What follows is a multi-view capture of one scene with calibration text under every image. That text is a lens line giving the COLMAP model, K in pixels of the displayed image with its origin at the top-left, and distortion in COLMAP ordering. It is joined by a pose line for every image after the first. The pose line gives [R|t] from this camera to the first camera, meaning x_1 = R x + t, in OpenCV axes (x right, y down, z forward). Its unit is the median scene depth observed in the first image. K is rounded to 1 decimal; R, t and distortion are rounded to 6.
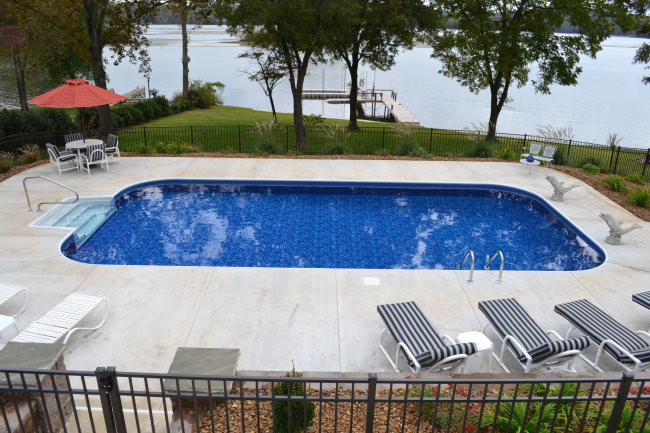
lens RADIAL K [[513.7, 0, 325.0], [0, 513.7, 216.5], [0, 0, 1]] dist [-0.050278, -0.001614]
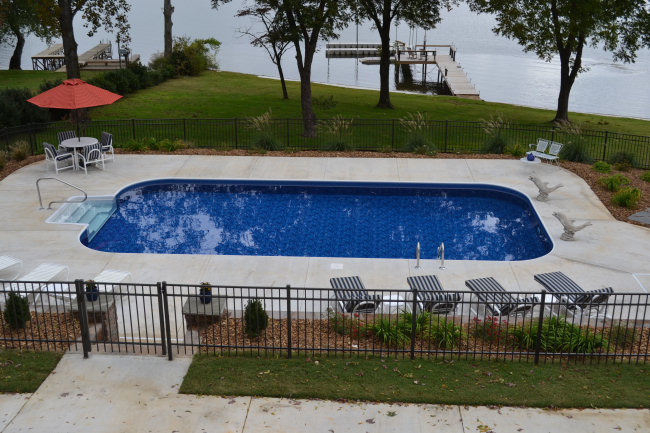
lens RADIAL K [[805.7, 0, 325.0], [0, 805.7, 216.5], [0, 0, 1]] dist [0.003023, 0.041678]
pose [[0.997971, 0.003731, -0.063566, 0.054795], [-0.004266, 0.999957, -0.008282, 0.006790], [0.063532, 0.008537, 0.997943, -0.277789]]
